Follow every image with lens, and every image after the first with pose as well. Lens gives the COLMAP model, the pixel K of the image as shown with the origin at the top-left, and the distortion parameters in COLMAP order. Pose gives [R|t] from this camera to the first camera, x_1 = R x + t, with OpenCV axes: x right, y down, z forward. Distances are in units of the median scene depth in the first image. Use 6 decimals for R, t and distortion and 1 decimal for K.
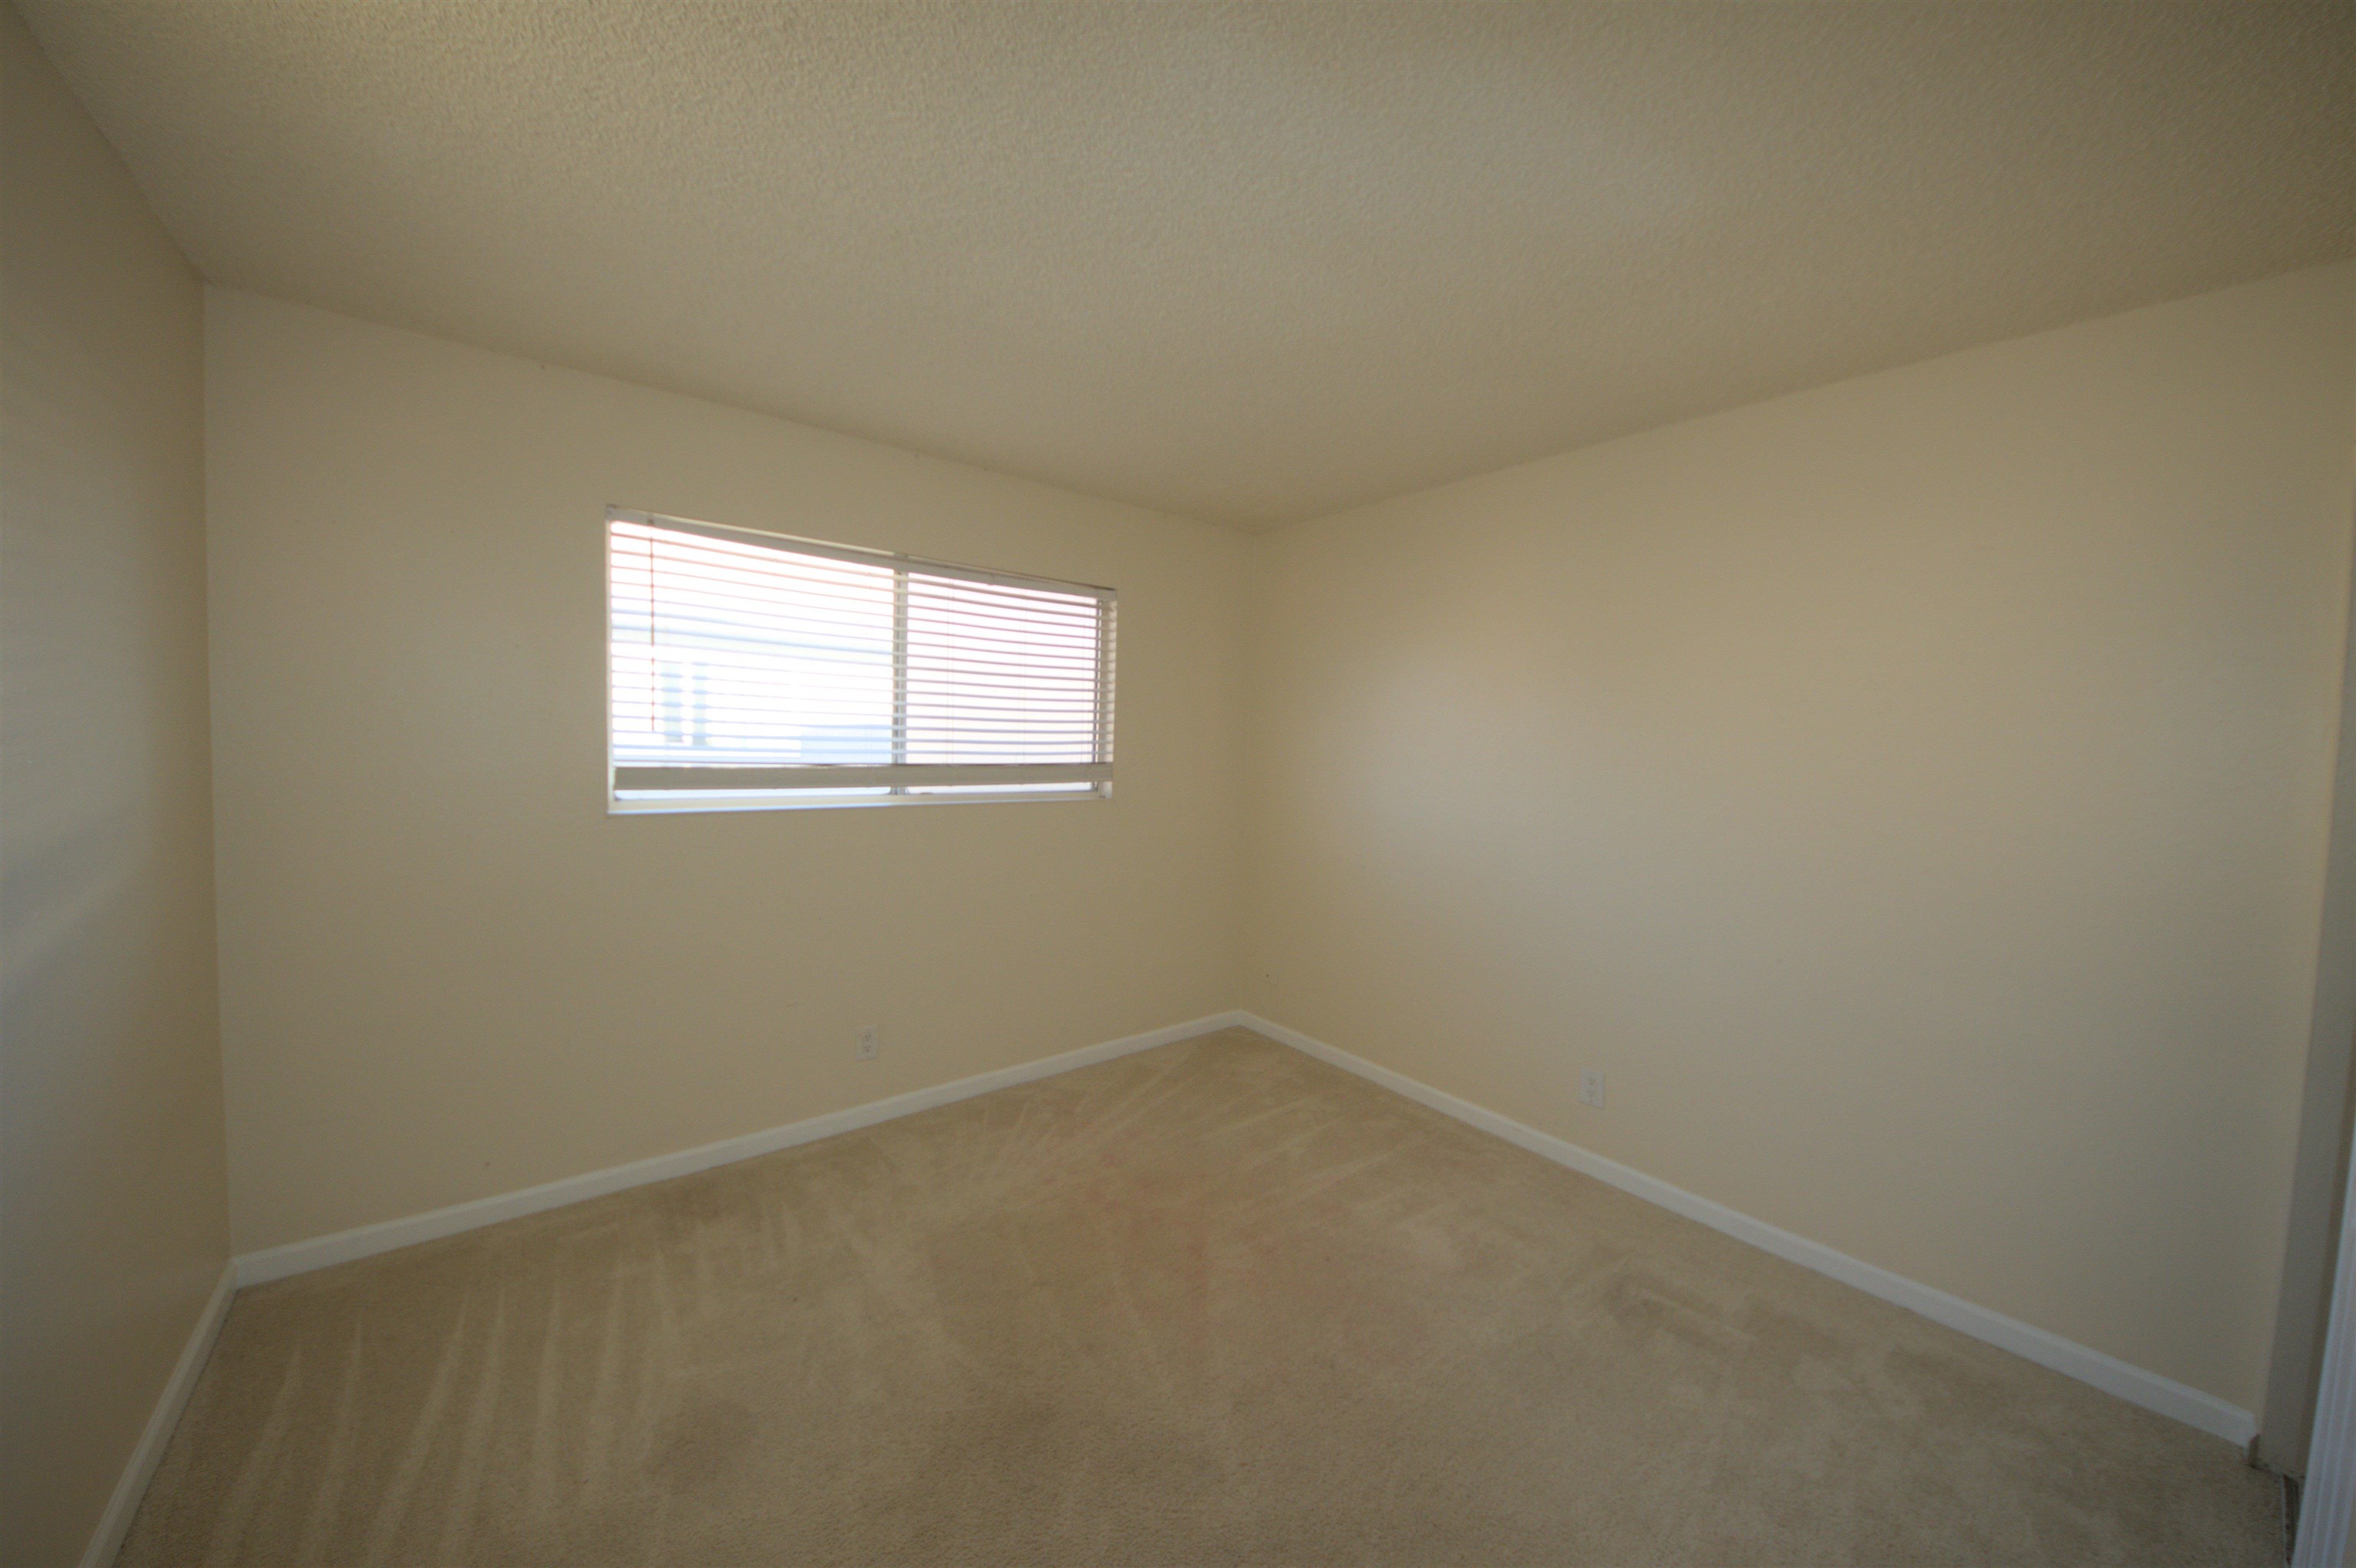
lens RADIAL K [[827.1, 0, 1179.2], [0, 827.1, 781.7], [0, 0, 1]] dist [0.029713, -0.017420]
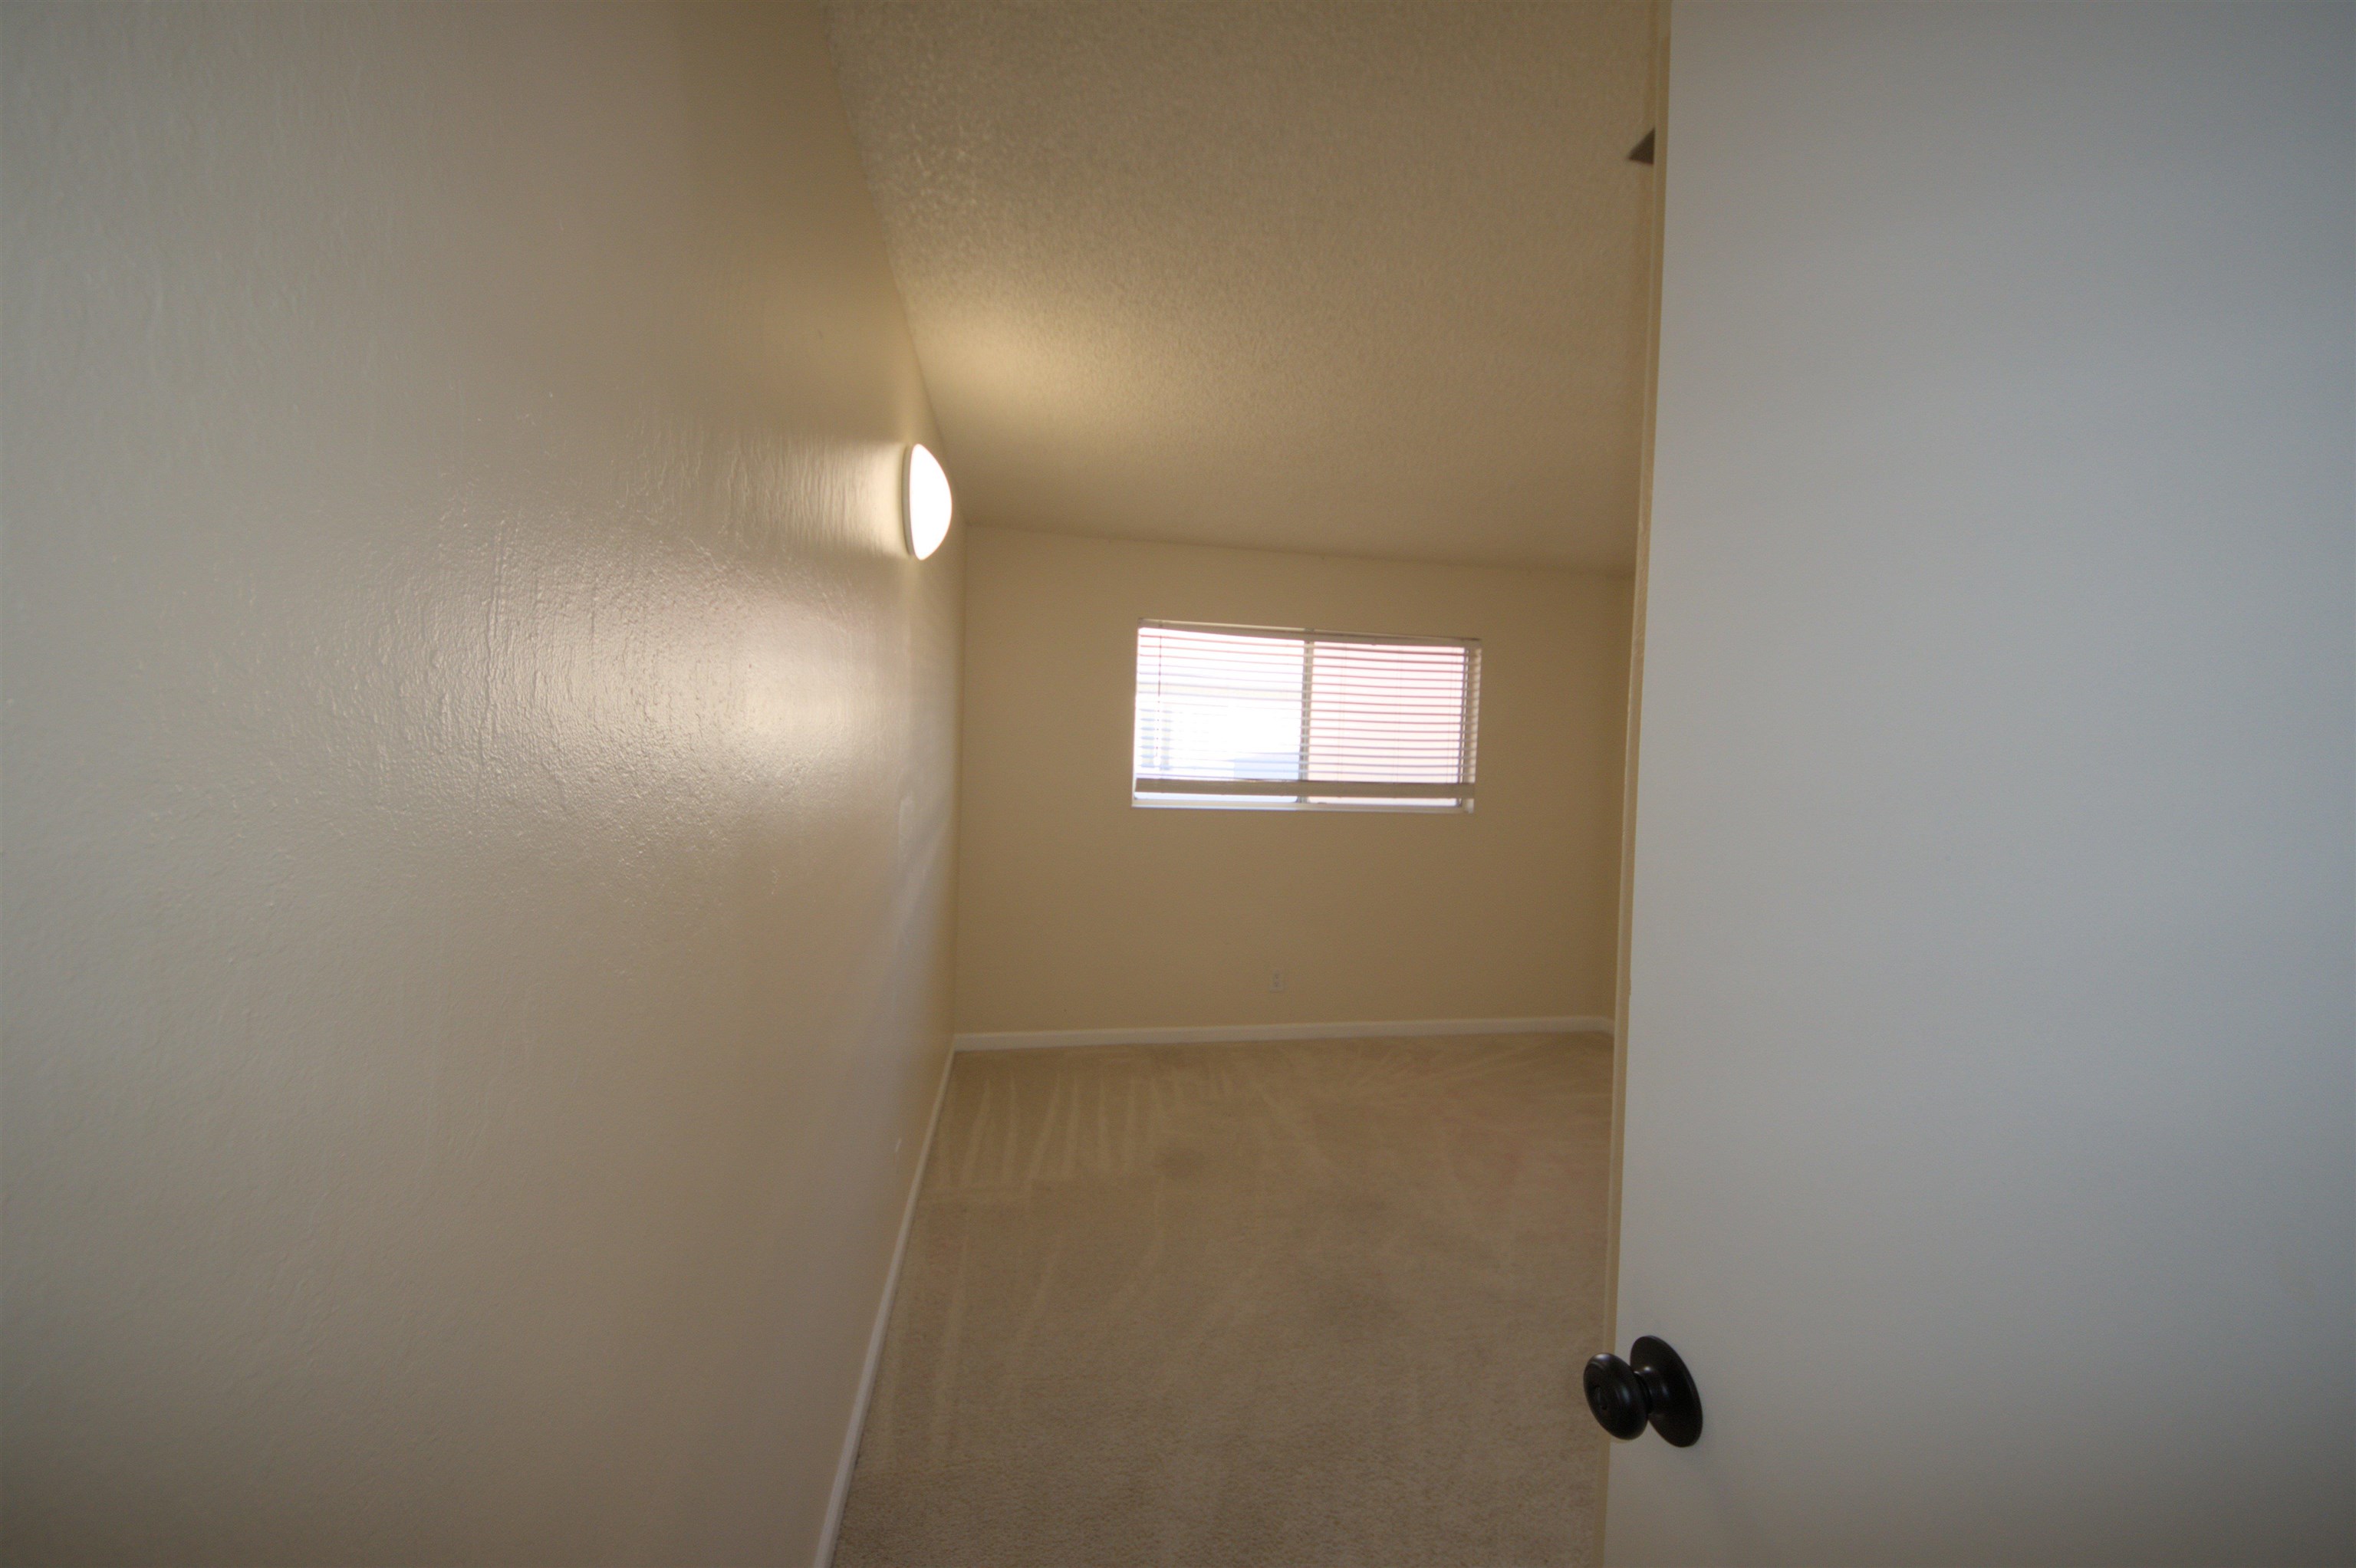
lens RADIAL K [[827.1, 0, 1179.2], [0, 827.1, 781.7], [0, 0, 1]] dist [0.029713, -0.017420]
pose [[0.883184, 0.014370, -0.468806, 0.124588], [-0.032441, 0.999008, -0.030495, 0.029814], [0.467903, 0.042141, 0.882775, -0.309757]]
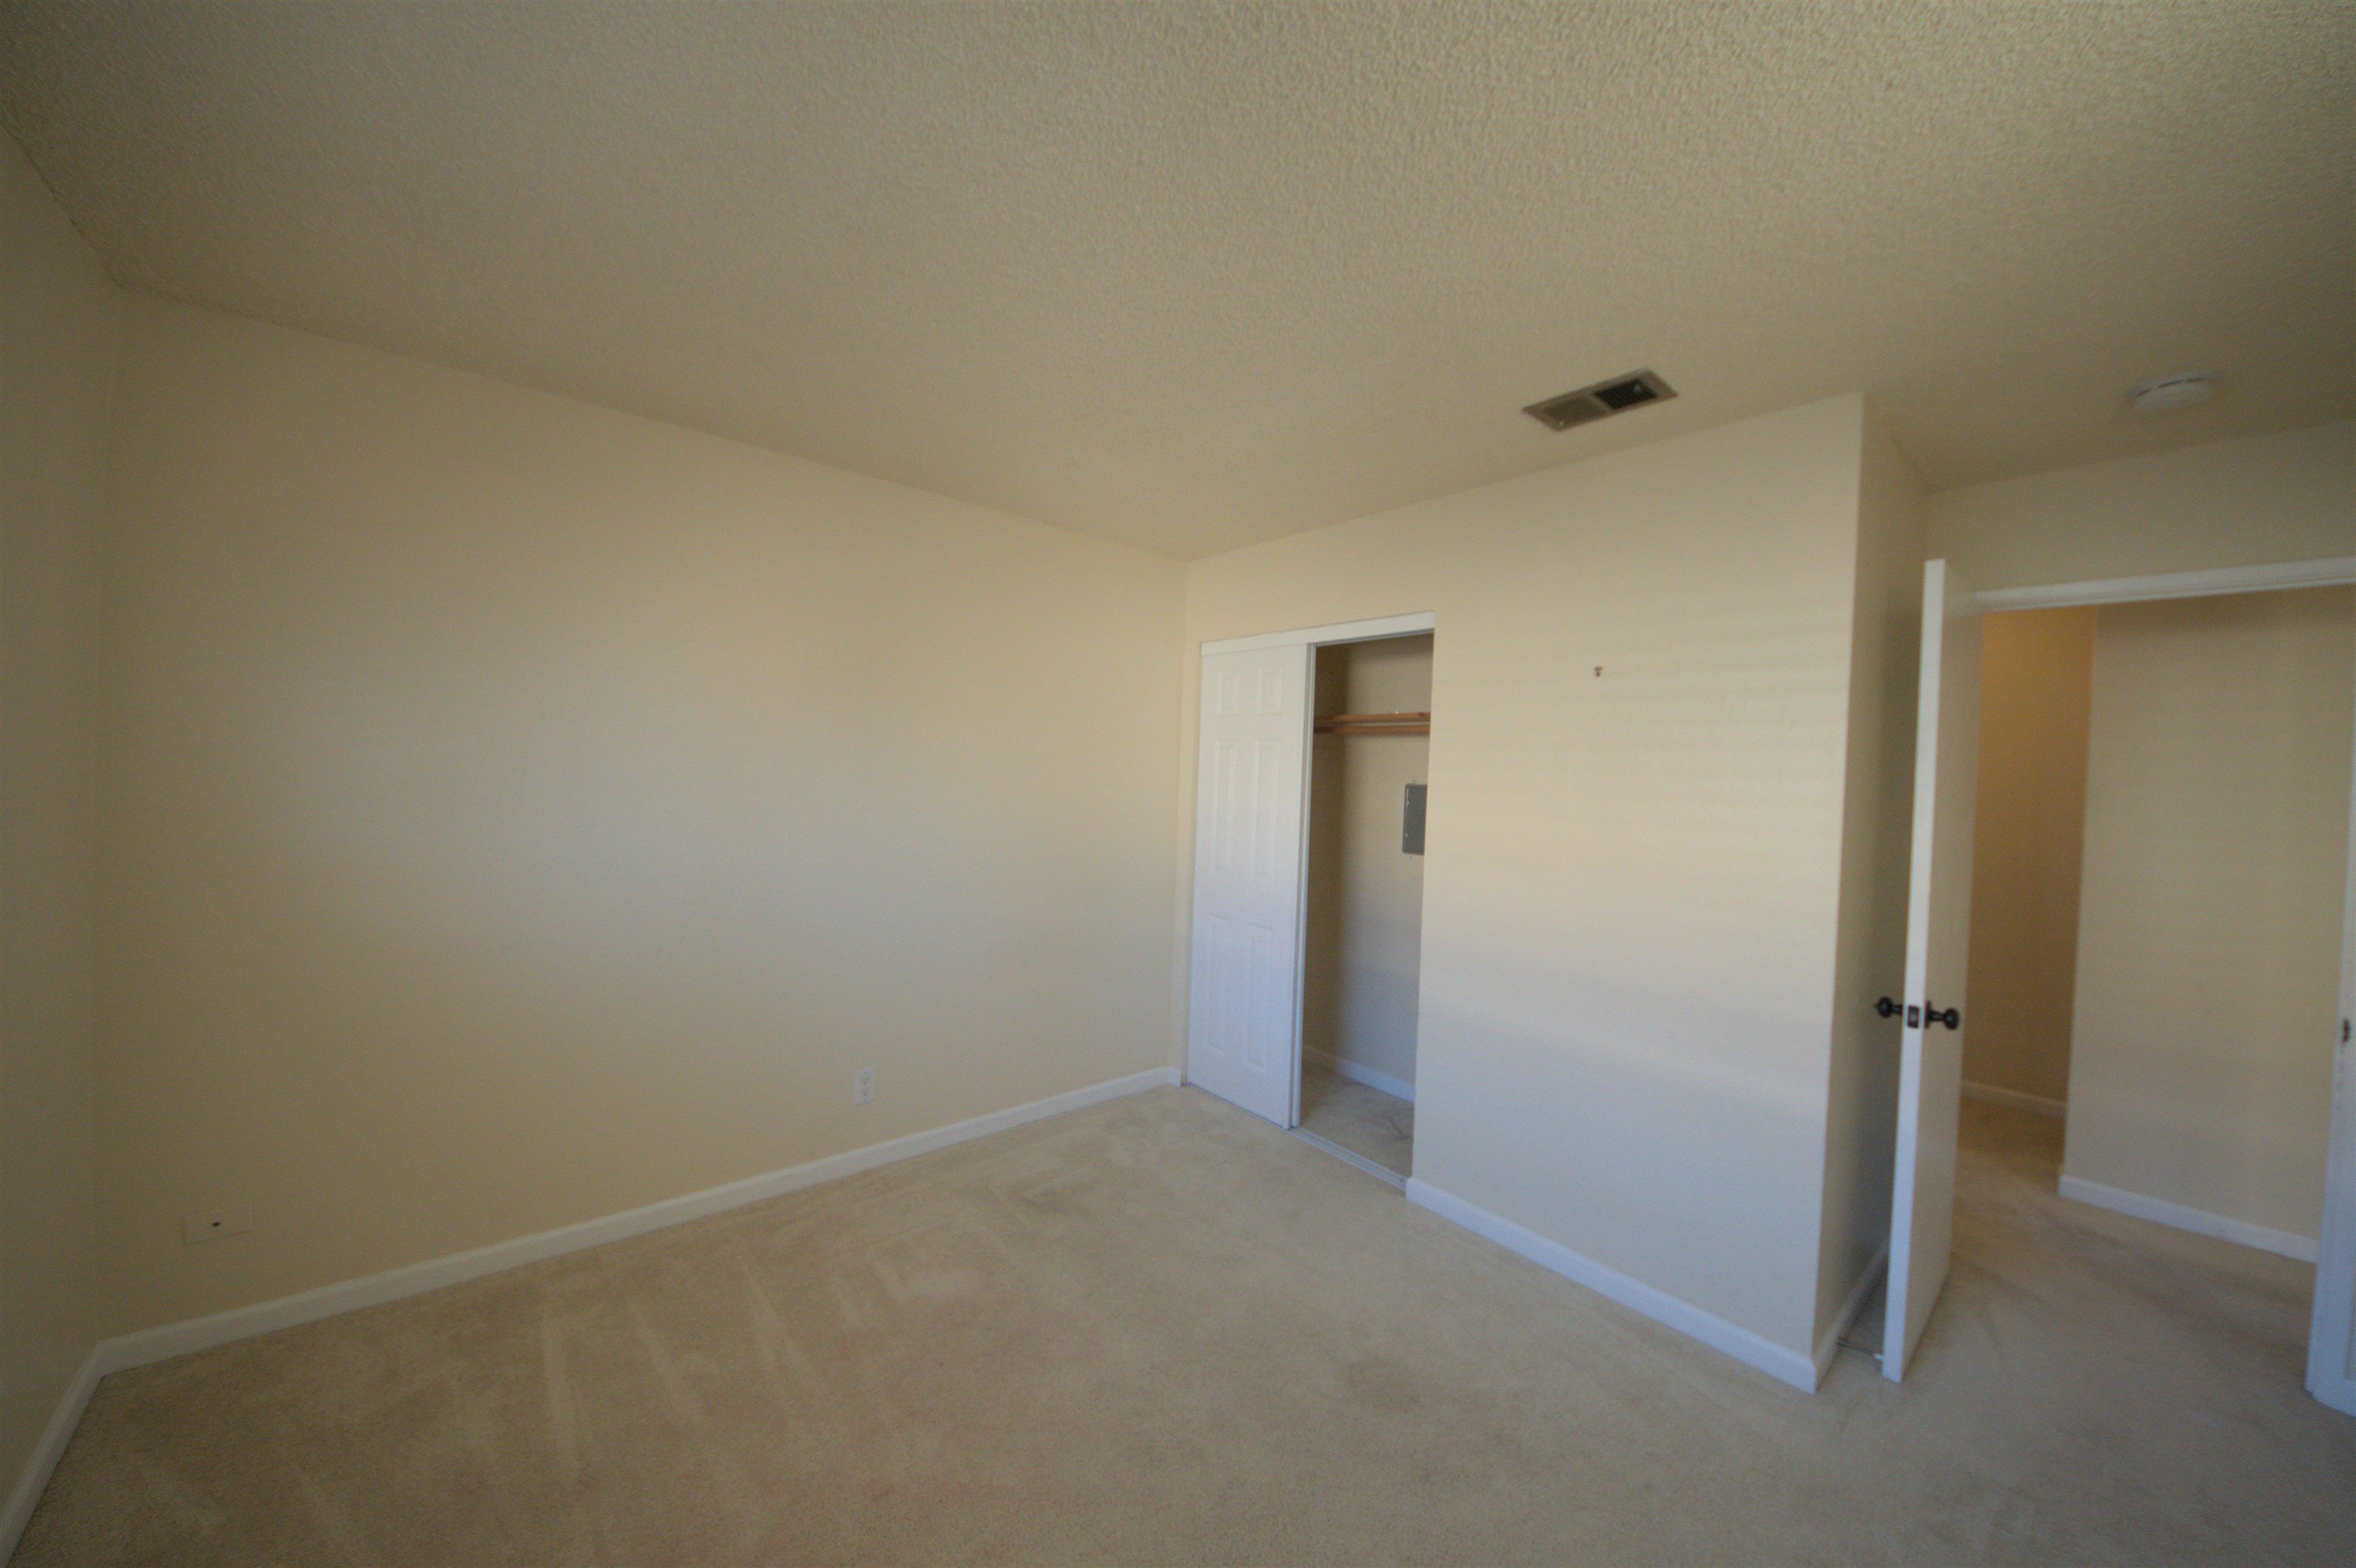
lens RADIAL K [[809.0, 0, 1181.5], [0, 809.0, 789.1], [0, 0, 1]] dist [-0.000636, -0.008689]
pose [[-0.023959, -0.052058, 0.998357, -0.474125], [0.025911, 0.998275, 0.052675, -0.046727], [-0.999377, 0.027131, -0.022569, 0.569032]]
